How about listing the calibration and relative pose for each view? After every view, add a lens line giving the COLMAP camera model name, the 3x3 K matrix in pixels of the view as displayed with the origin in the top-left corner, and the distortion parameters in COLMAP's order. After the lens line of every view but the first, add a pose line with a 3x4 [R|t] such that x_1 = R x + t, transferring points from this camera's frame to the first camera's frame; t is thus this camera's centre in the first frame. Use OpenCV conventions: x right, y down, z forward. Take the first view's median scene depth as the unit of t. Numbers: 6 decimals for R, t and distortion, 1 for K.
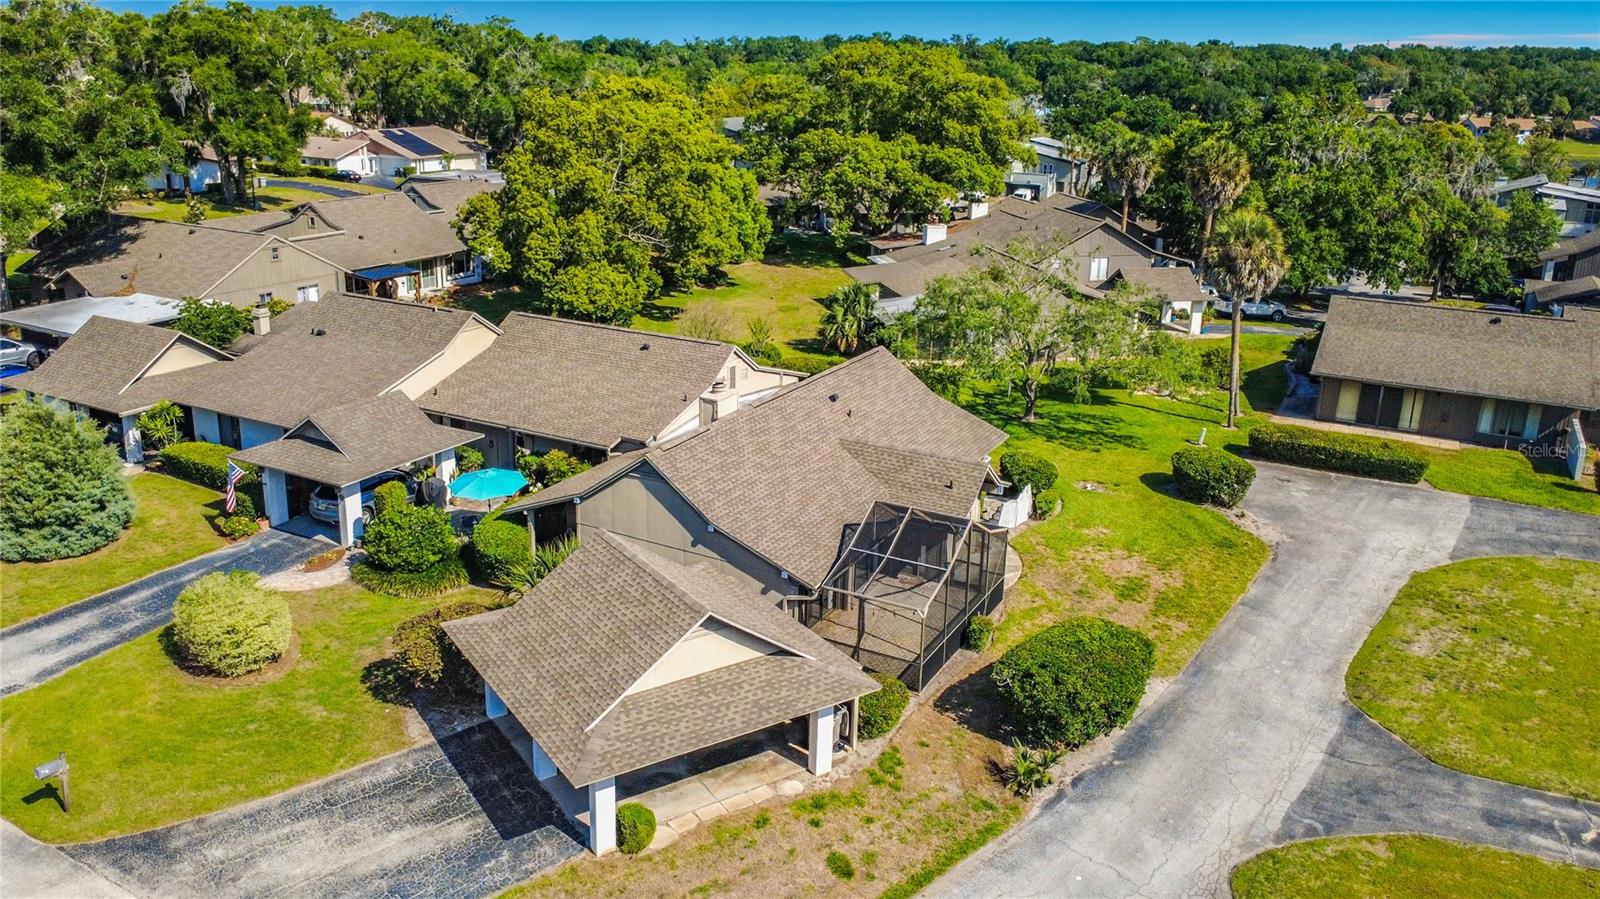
lens RADIAL K [[1224.5, 0, 798.5], [0, 1224.5, 401.2], [0, 0, 1]] dist [0.004925, -0.002662]
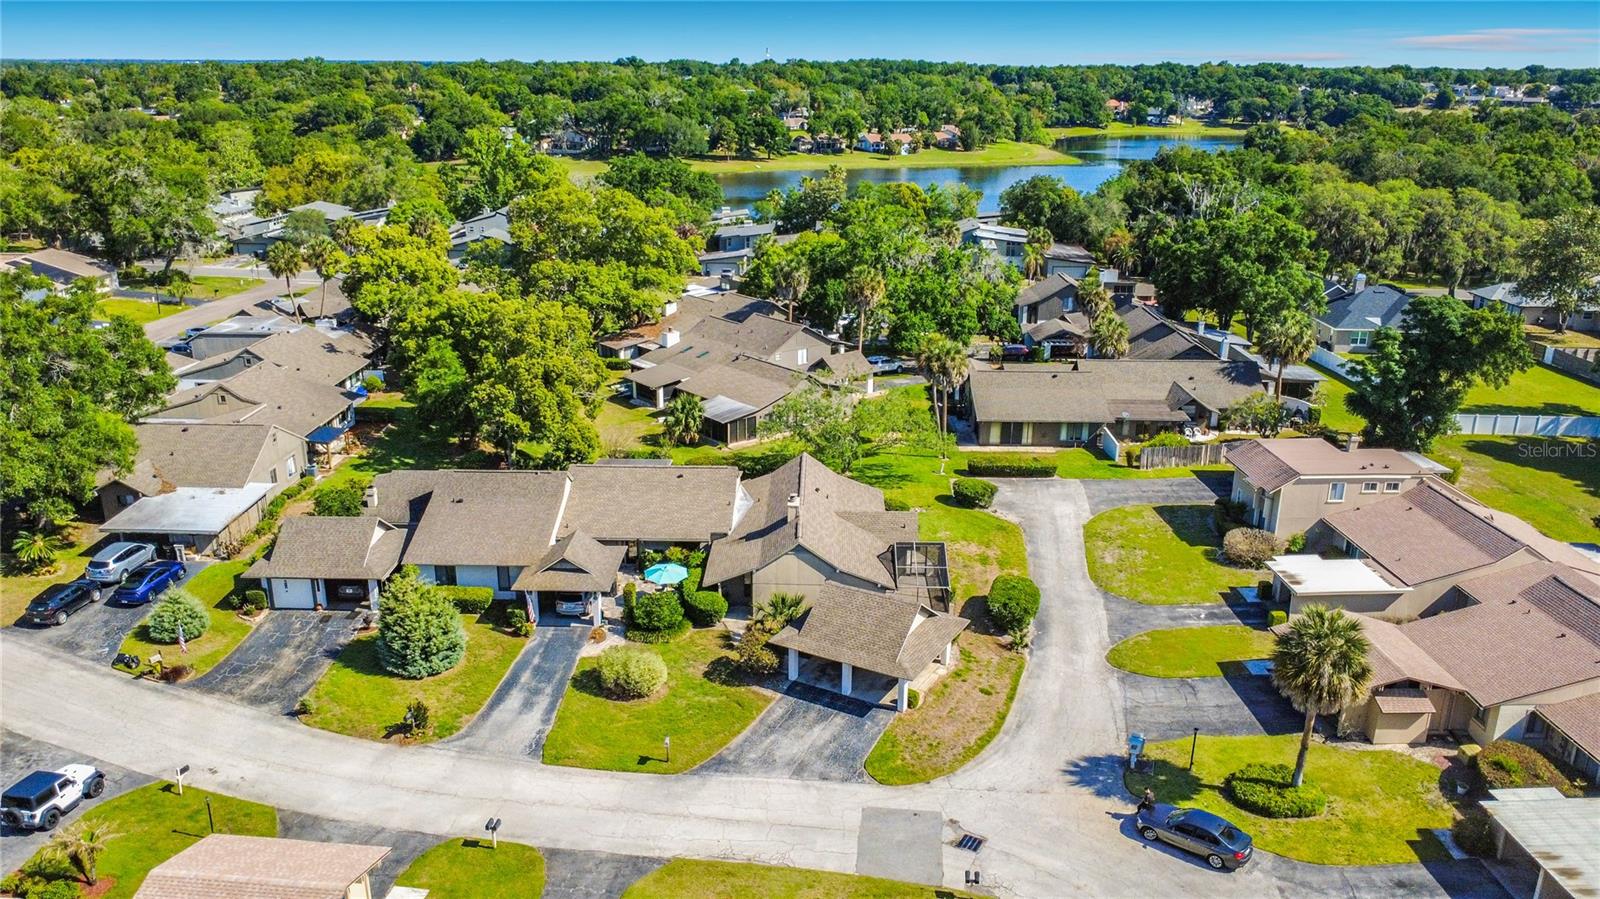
lens RADIAL K [[1183.6, 0, 807.4], [0, 1183.6, 452.9], [0, 0, 1]] dist [0.000221, 0.002026]
pose [[0.889253, -0.159574, 0.428678, -0.702461], [0.138302, 0.987109, 0.080552, -0.193064], [-0.436006, -0.012344, 0.899859, -0.562110]]
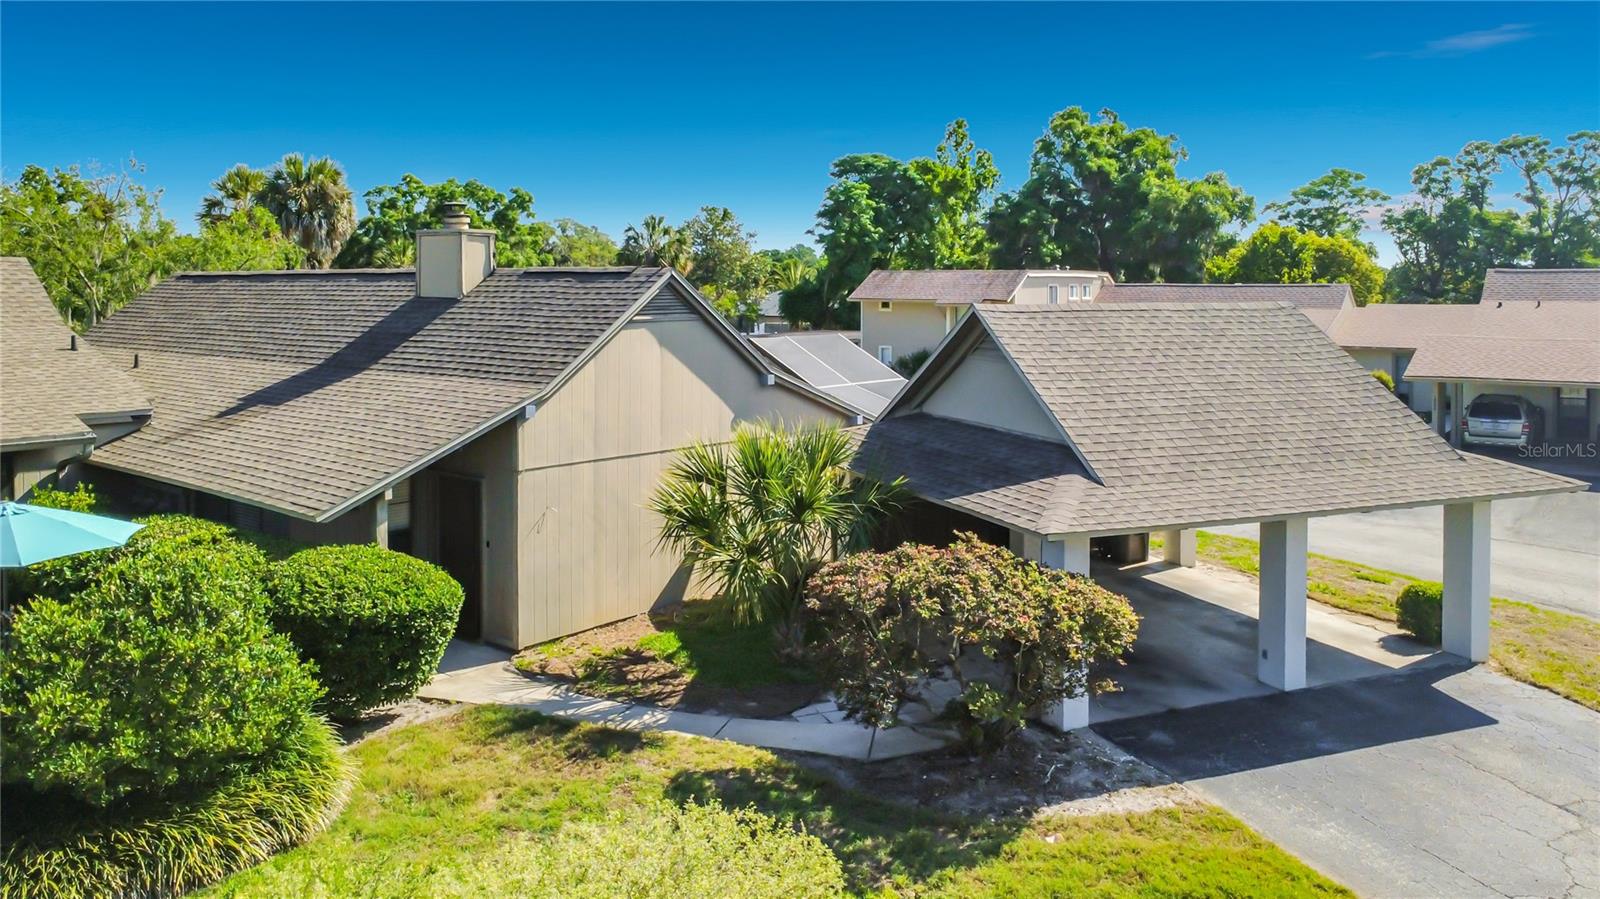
lens RADIAL K [[1189.2, 0, 794.8], [0, 1189.2, 354.9], [0, 0, 1]] dist [0.001162, -0.000568]
pose [[0.195591, -0.083312, 0.977140, -0.461879], [0.270042, 0.962441, 0.028005, 0.060885], [-0.942773, 0.258391, 0.210743, 0.659781]]
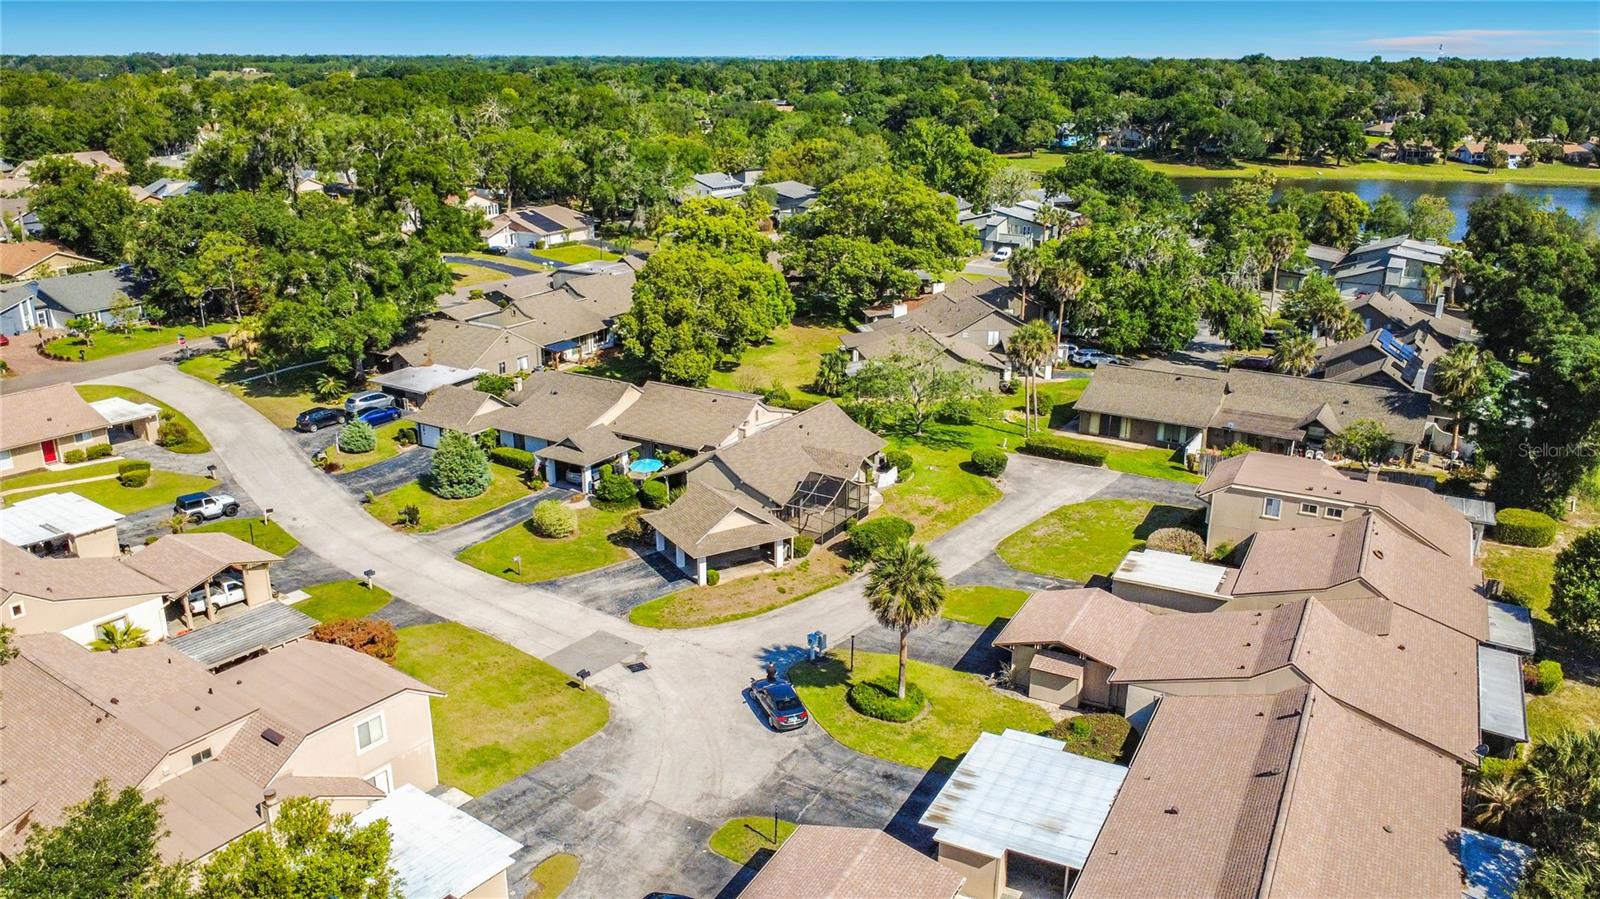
lens RADIAL K [[1205.8, 0, 800.0], [0, 1205.8, 449.5], [0, 0, 1]] dist [-0.022909, 0.000833]
pose [[0.998533, -0.001937, -0.054113, 0.136169], [0.004101, 0.999195, 0.039908, -0.045192], [0.053992, -0.040072, 0.997737, -1.087505]]
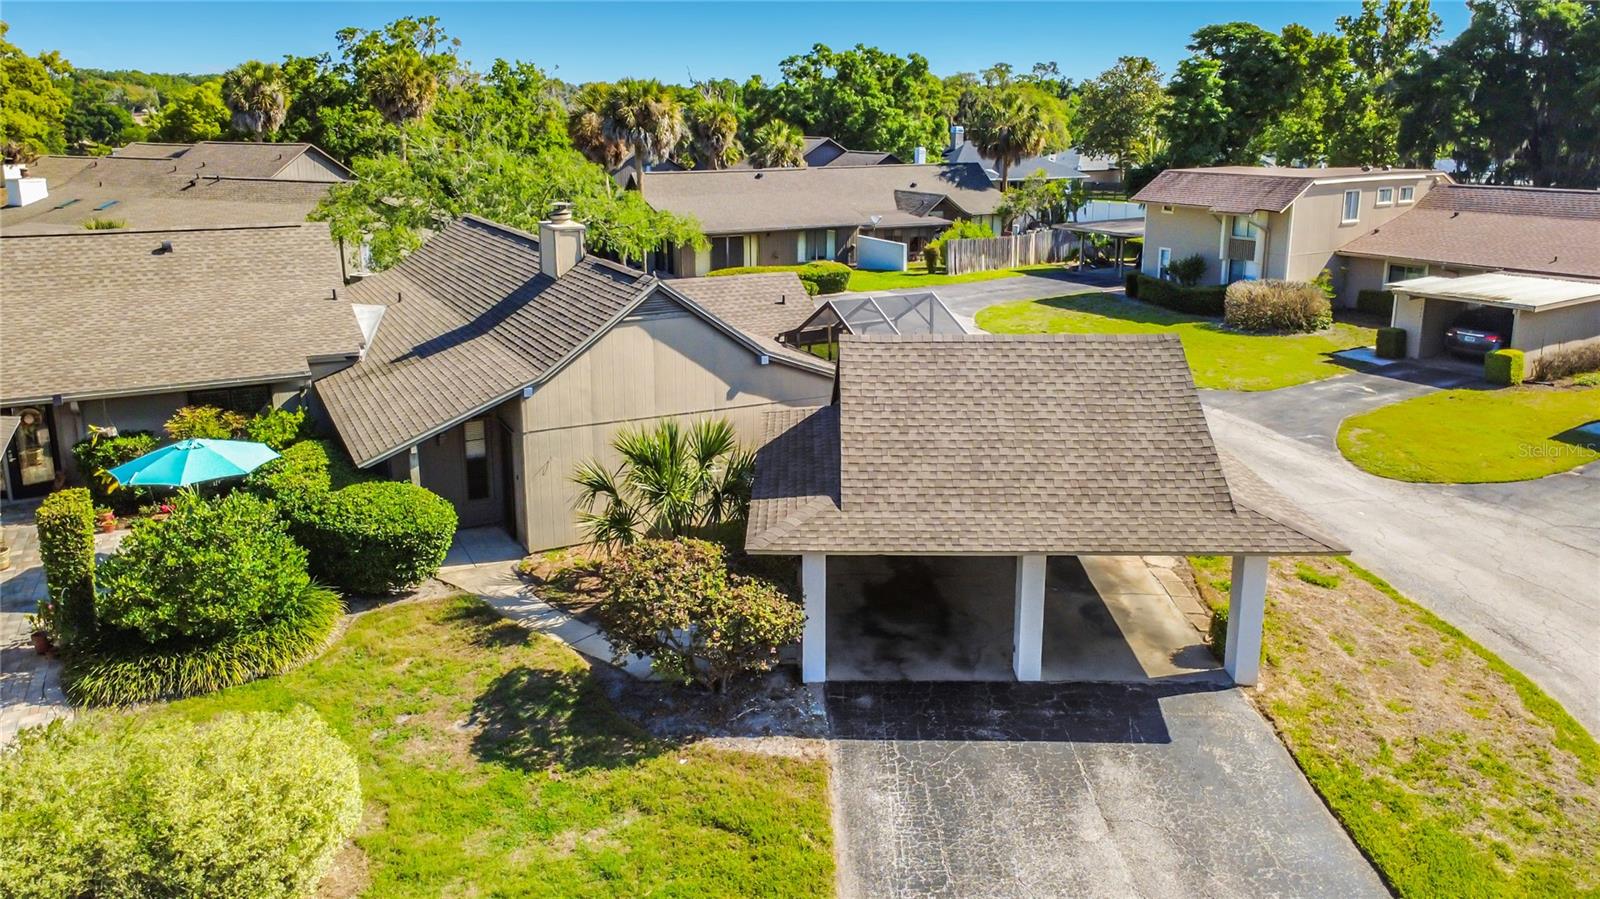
lens RADIAL K [[1132.3, 0, 804.3], [0, 1132.3, 428.2], [0, 0, 1]] dist [0.038519, 0.000132]
pose [[0.556491, -0.247035, 0.793279, -0.446405], [0.240545, 0.961789, 0.130767, 0.046822], [-0.795271, 0.118048, 0.594650, 0.453043]]
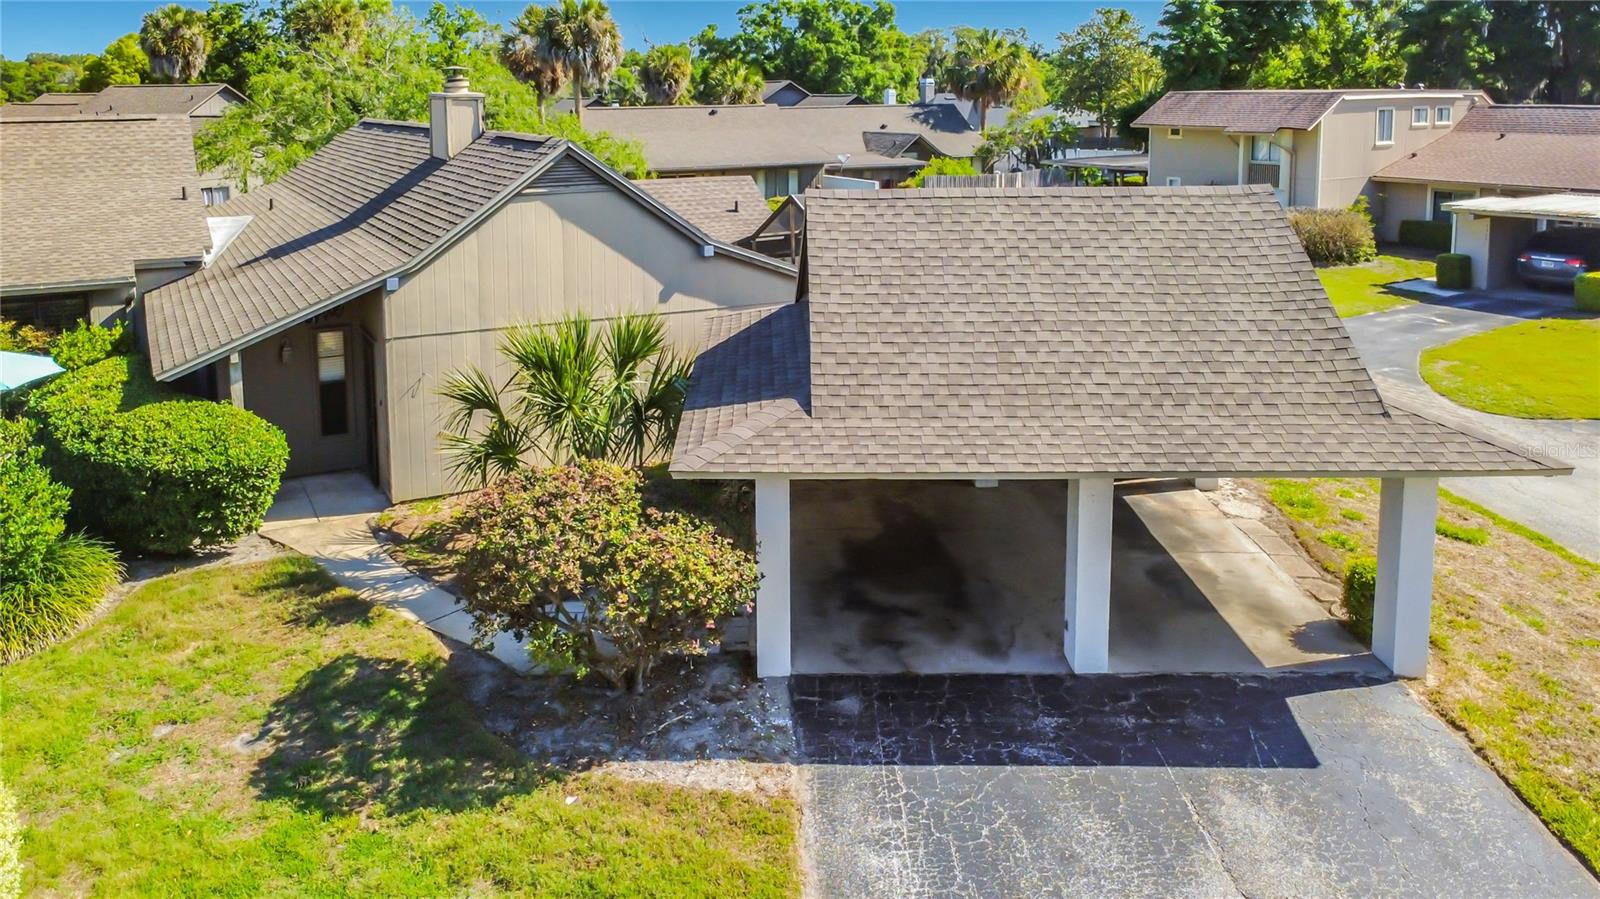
lens RADIAL K [[1198.3, 0, 751.9], [0, 1198.3, 283.1], [0, 0, 1]] dist [-0.001294, 0.000517]
pose [[0.565104, -0.162454, 0.808867, -0.375213], [0.246928, 0.968783, 0.022059, 0.083960], [-0.787200, 0.187266, 0.587577, 0.511616]]
